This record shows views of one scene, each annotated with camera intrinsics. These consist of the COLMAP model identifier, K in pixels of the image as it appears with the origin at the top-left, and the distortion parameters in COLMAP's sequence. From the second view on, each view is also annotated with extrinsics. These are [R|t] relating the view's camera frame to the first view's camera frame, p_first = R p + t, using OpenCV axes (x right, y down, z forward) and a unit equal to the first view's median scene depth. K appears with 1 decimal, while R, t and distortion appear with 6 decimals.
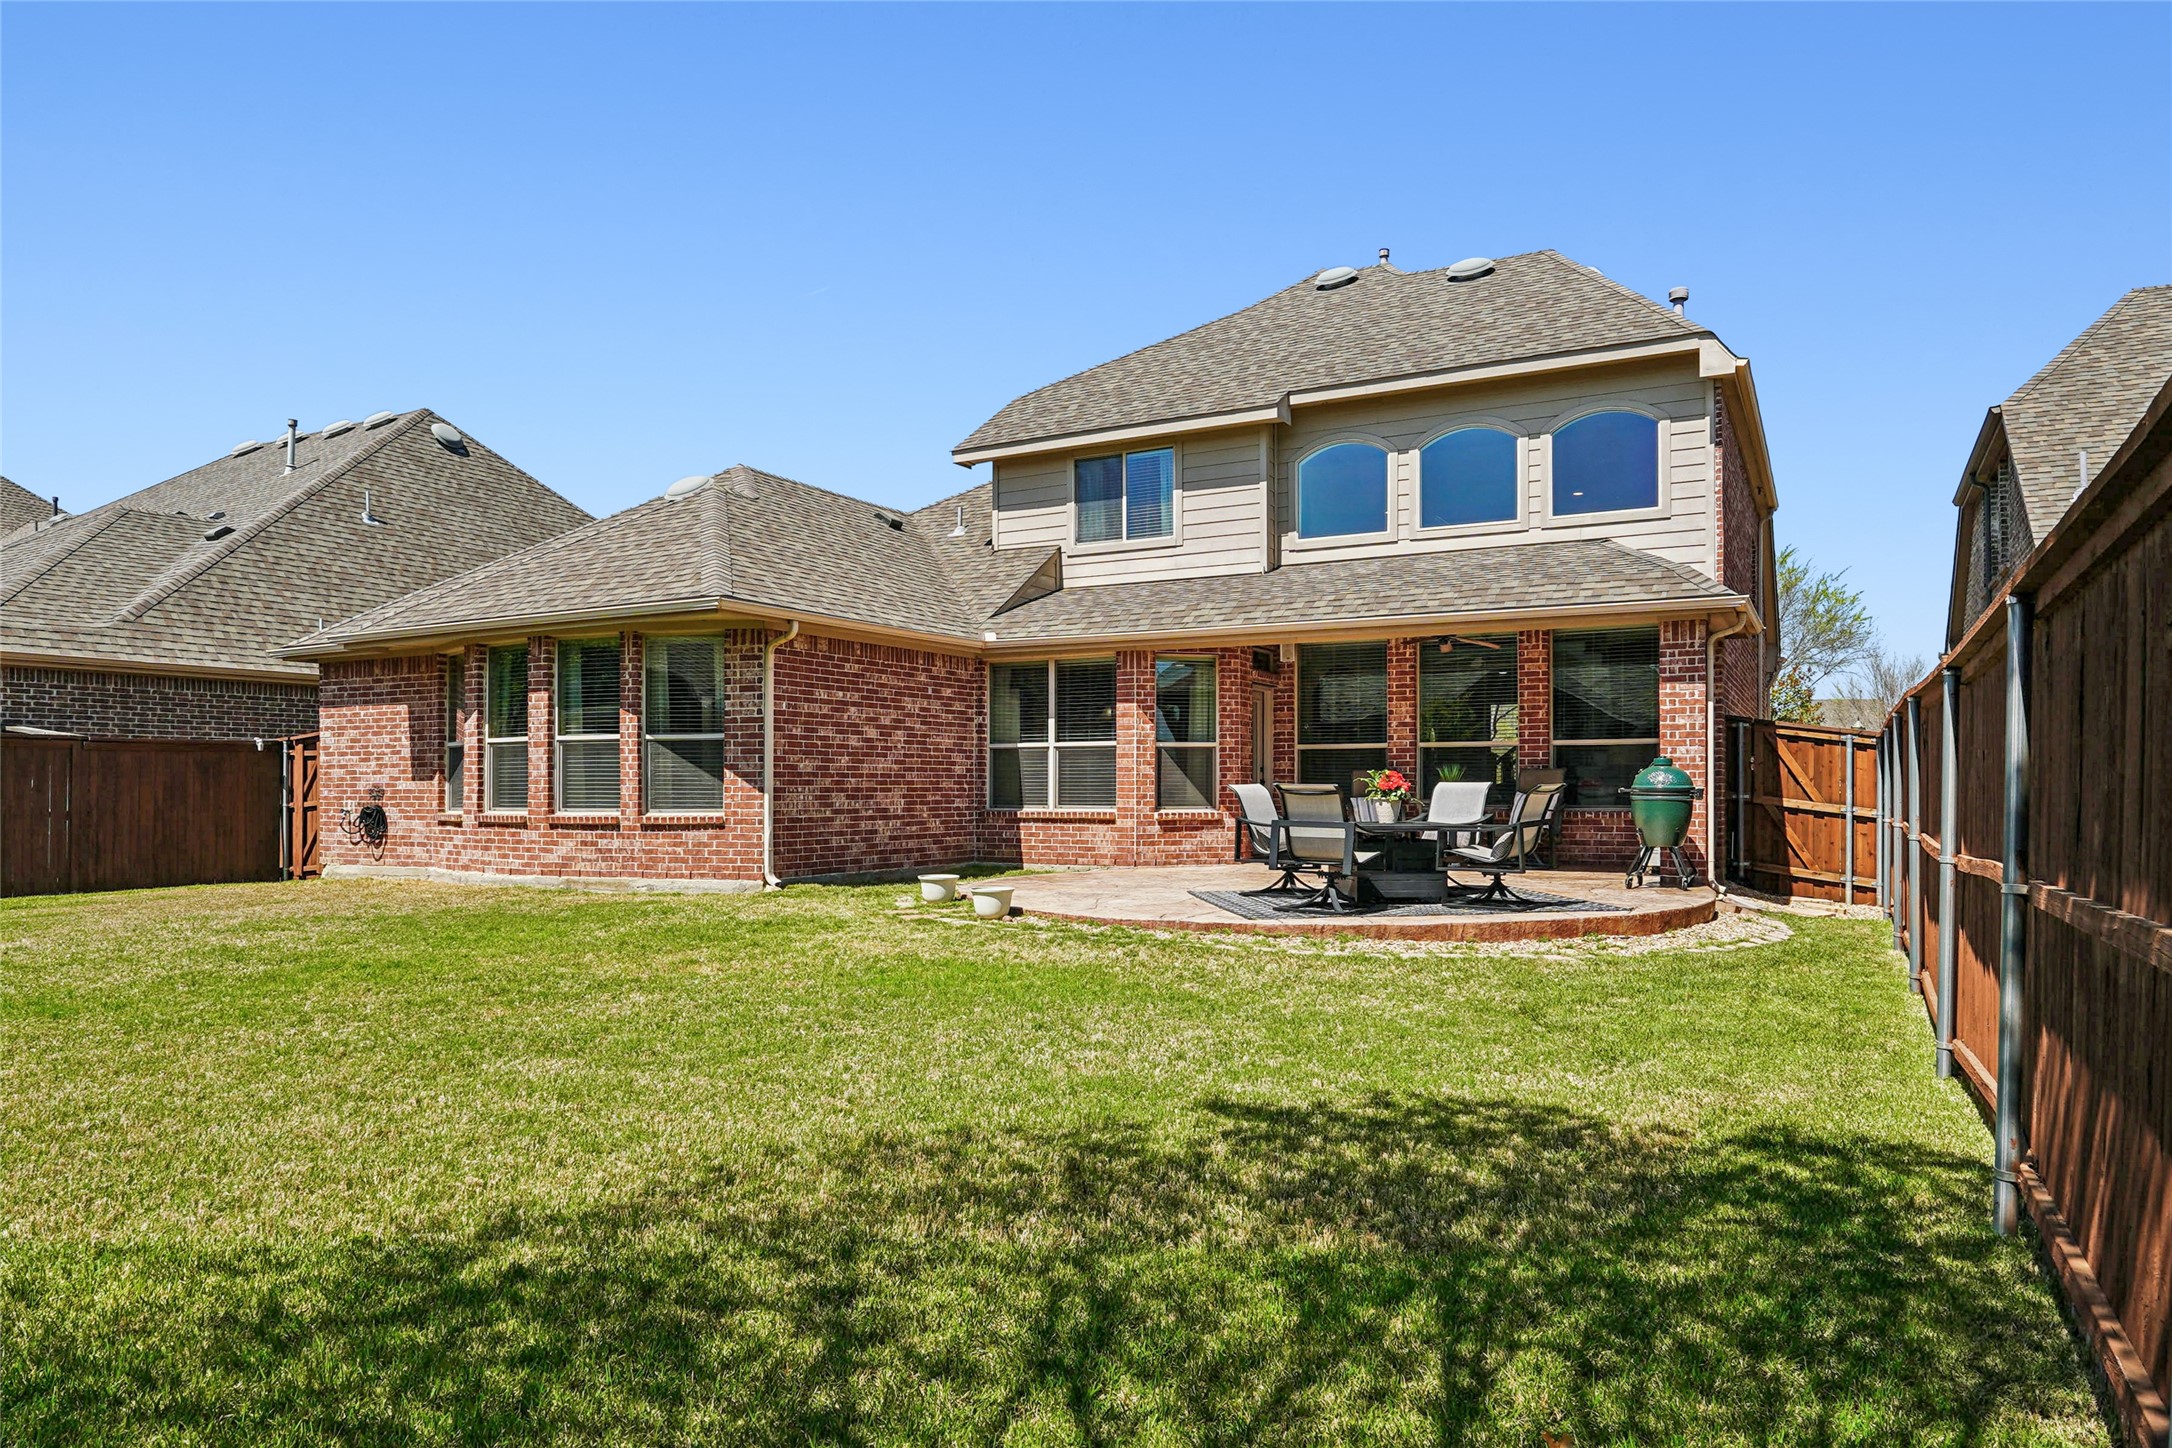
lens RADIAL K [[1379.8, 0, 1080.8], [0, 1379.8, 768.4], [0, 0, 1]] dist [-0.030625, -0.000118]
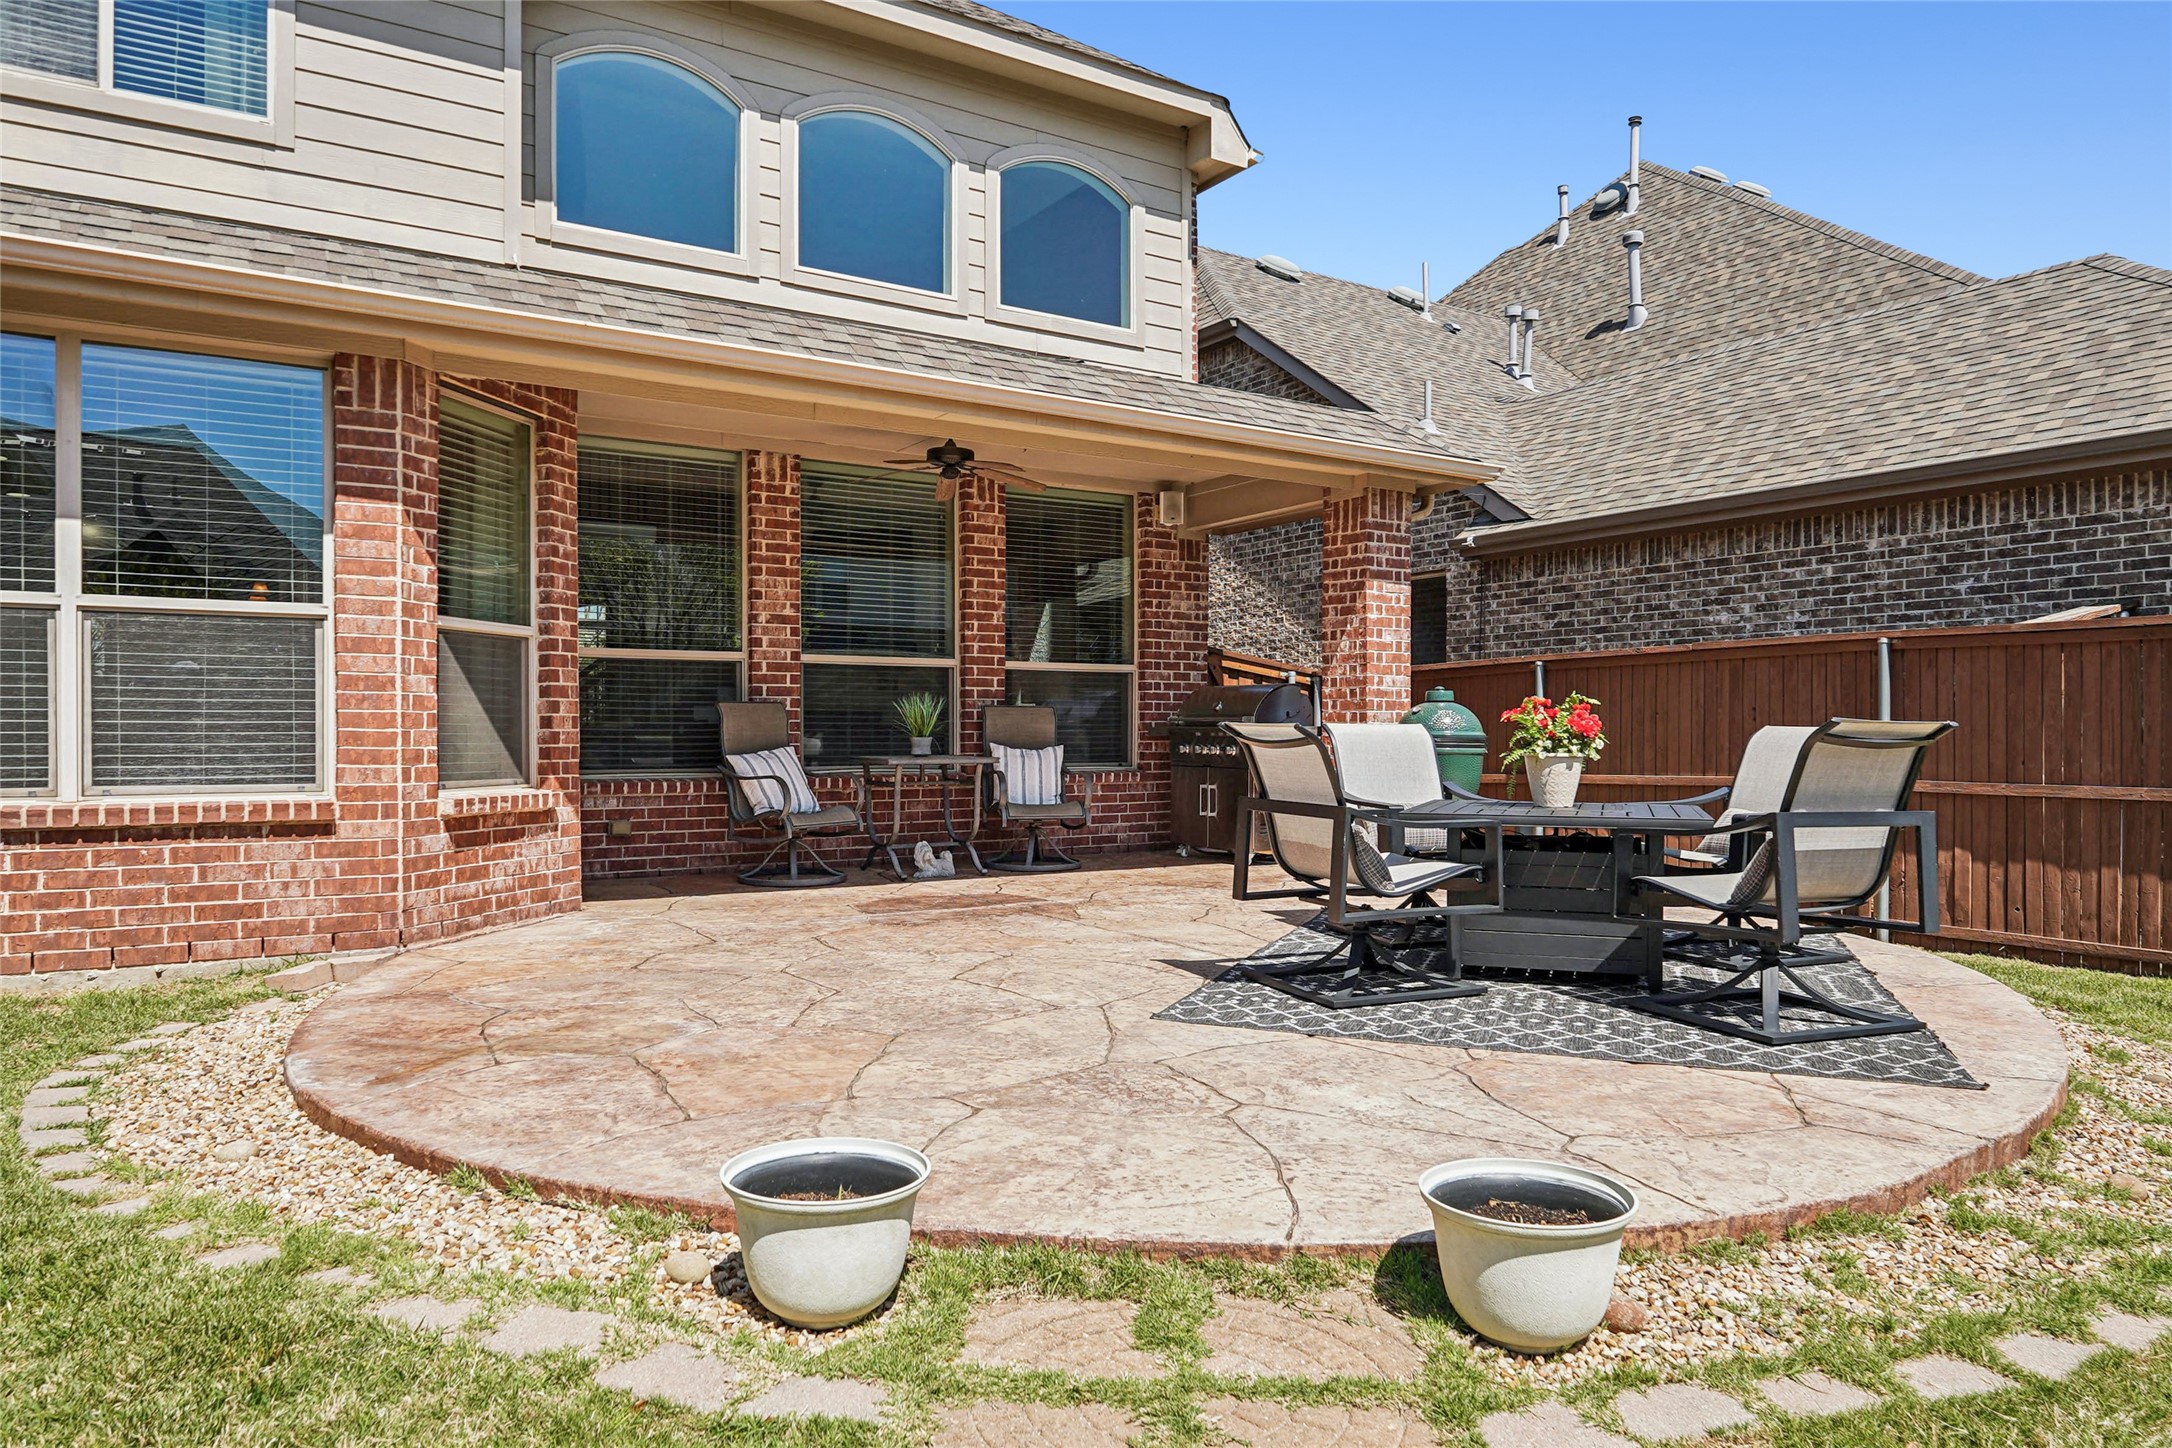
lens RADIAL K [[1379.8, 0, 1080.8], [0, 1379.8, 768.4], [0, 0, 1]] dist [-0.030625, -0.000118]
pose [[0.471395, -0.017973, 0.881739, -0.200818], [-0.010969, 0.999596, 0.026240, 0.011856], [-0.881854, -0.022041, 0.471007, 0.676920]]
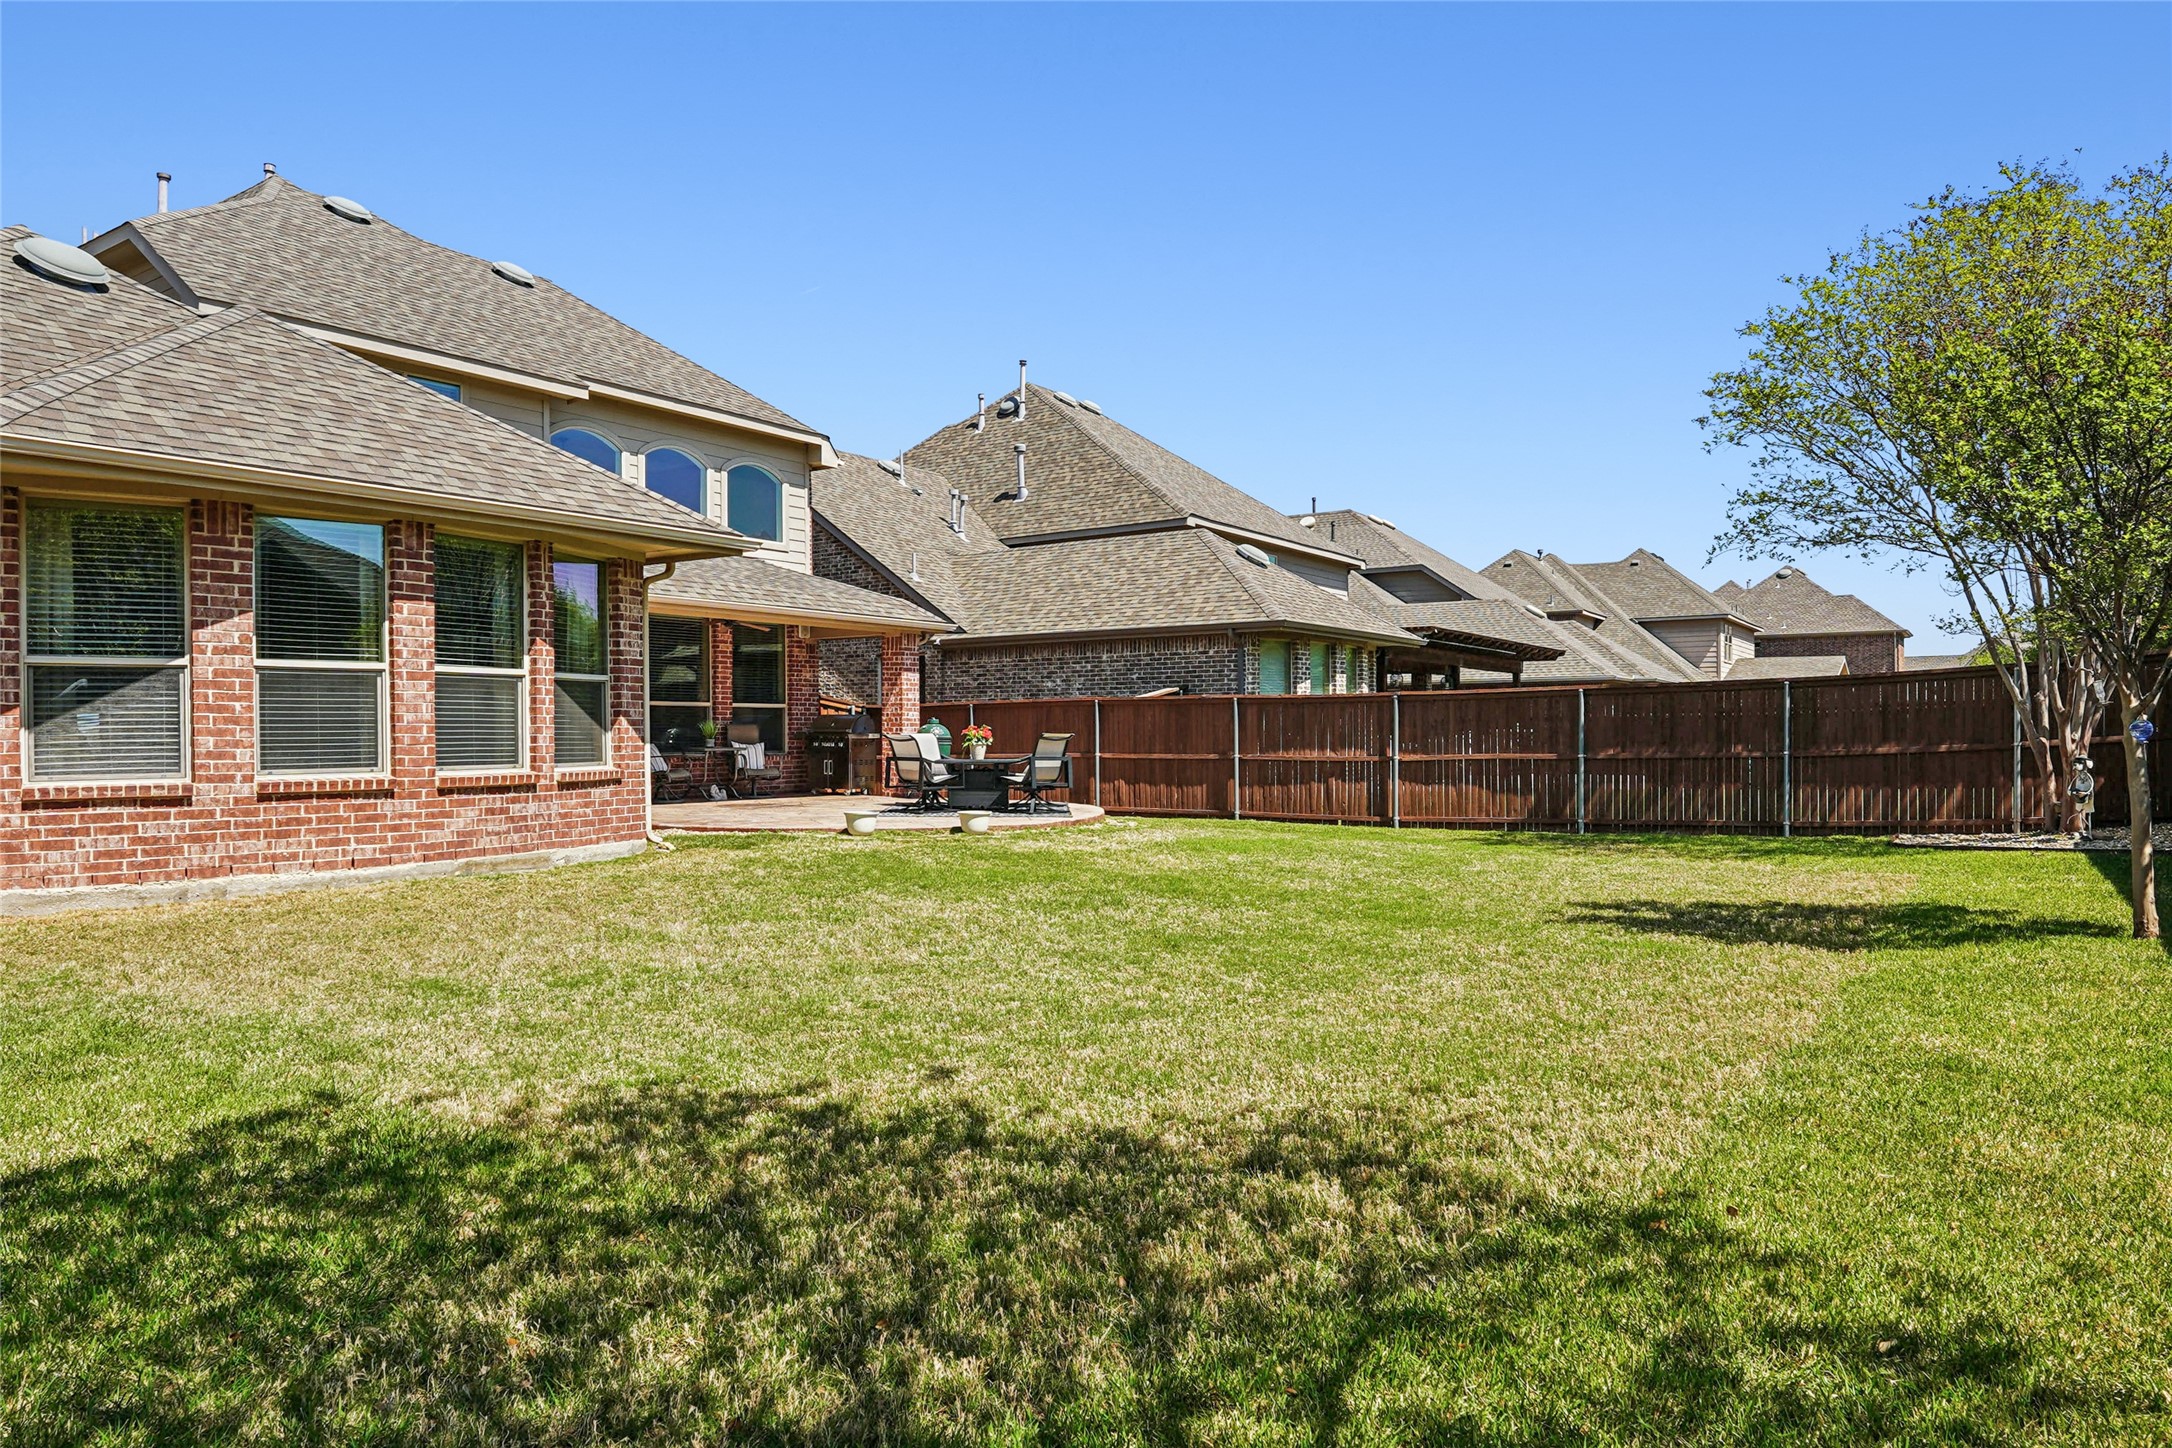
lens RADIAL K [[1379.8, 0, 1080.8], [0, 1379.8, 768.4], [0, 0, 1]] dist [-0.030625, -0.000118]
pose [[0.085155, -0.021871, 0.996128, -0.974110], [-0.009082, 0.999700, 0.022726, 0.009788], [-0.996326, -0.010982, 0.084931, 0.552144]]
